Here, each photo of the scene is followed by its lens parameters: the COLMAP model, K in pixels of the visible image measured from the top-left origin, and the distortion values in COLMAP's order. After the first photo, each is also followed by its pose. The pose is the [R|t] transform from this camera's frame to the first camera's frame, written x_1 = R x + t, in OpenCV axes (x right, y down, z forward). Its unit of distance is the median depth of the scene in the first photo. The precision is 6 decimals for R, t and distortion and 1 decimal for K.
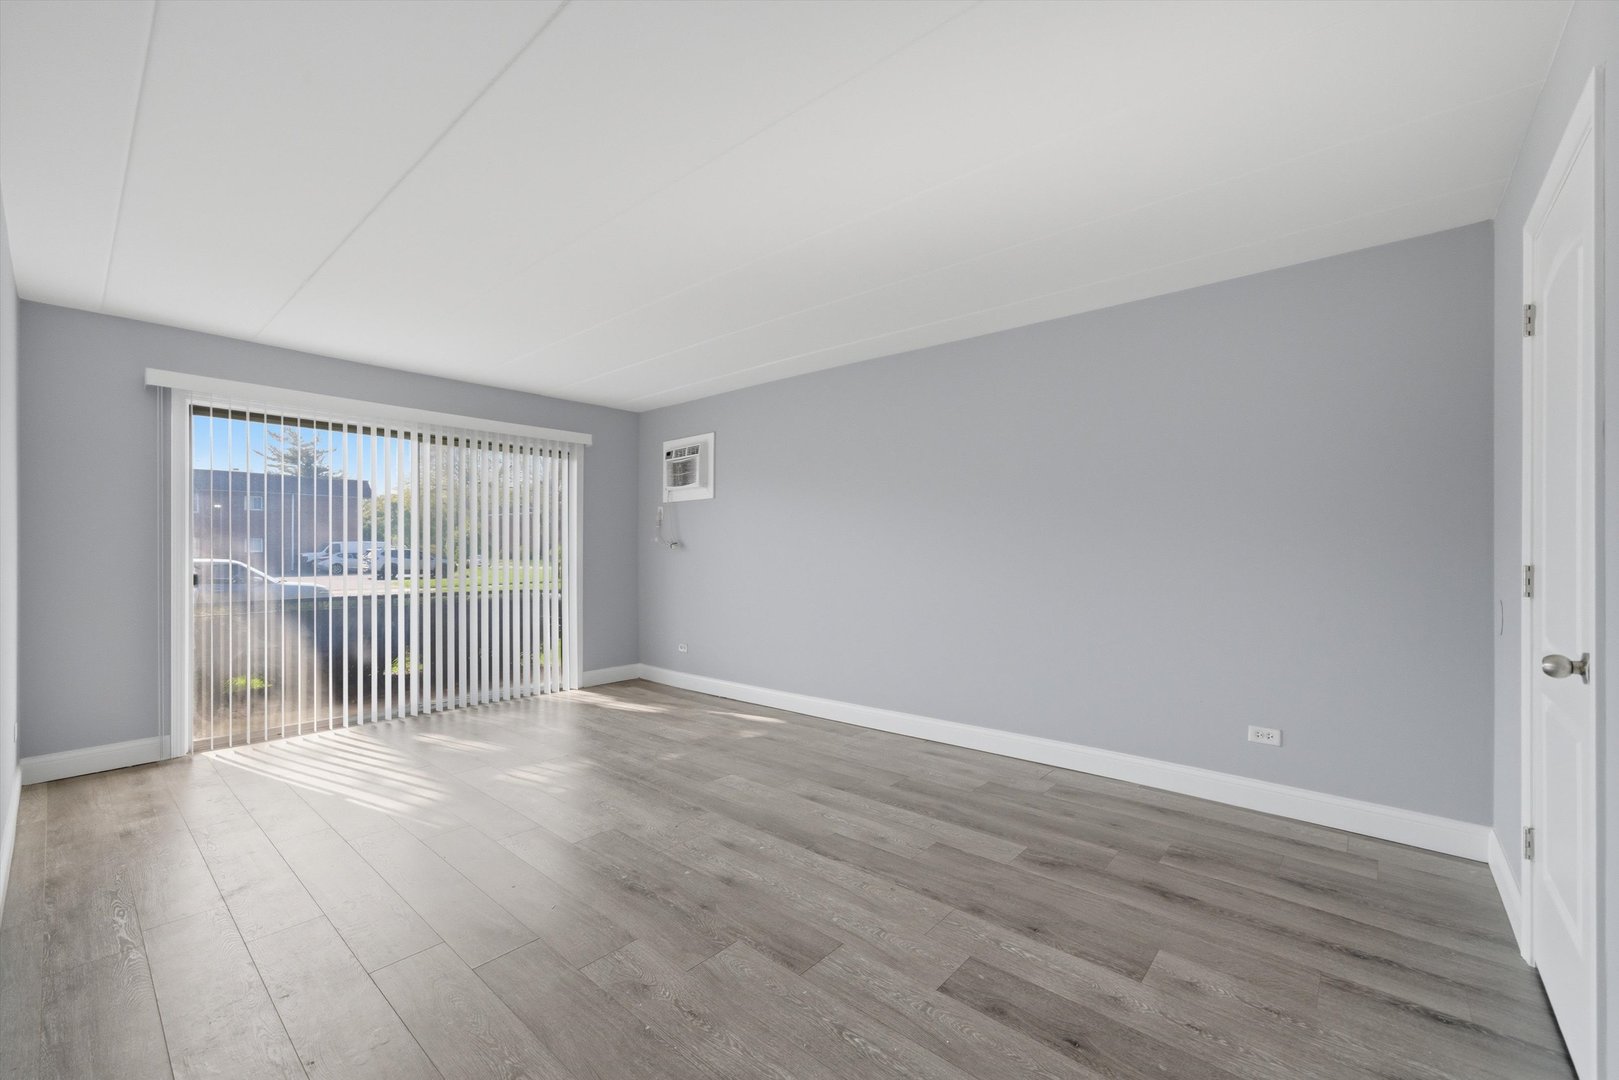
lens RADIAL K [[629.5, 0, 790.9], [0, 629.5, 550.5], [0, 0, 1]] dist [-0.064172, 0.000016]
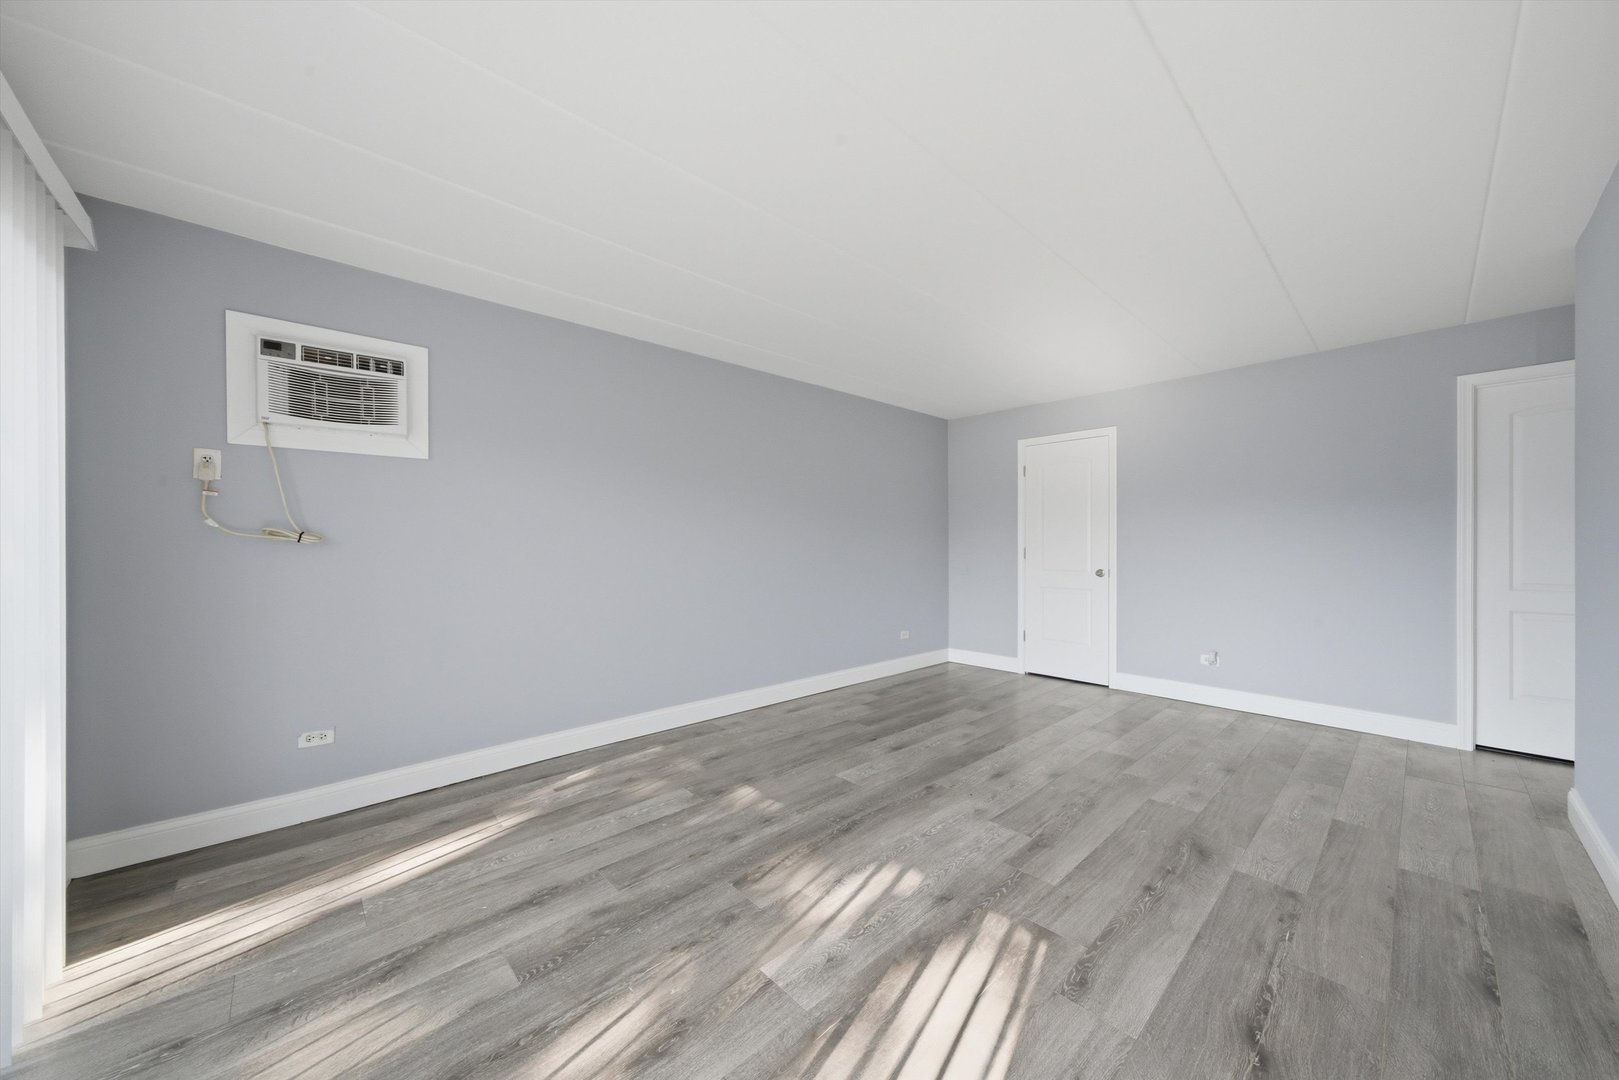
lens RADIAL K [[567.2, 0, 799.9], [0, 567.2, 543.8], [0, 0, 1]] dist [-0.013877, 0.000088]
pose [[0.124488, -0.001159, 0.992220, -0.596530], [0.001046, 0.999999, 0.001037, -0.002941], [-0.992221, 0.000909, 0.124490, 0.573553]]
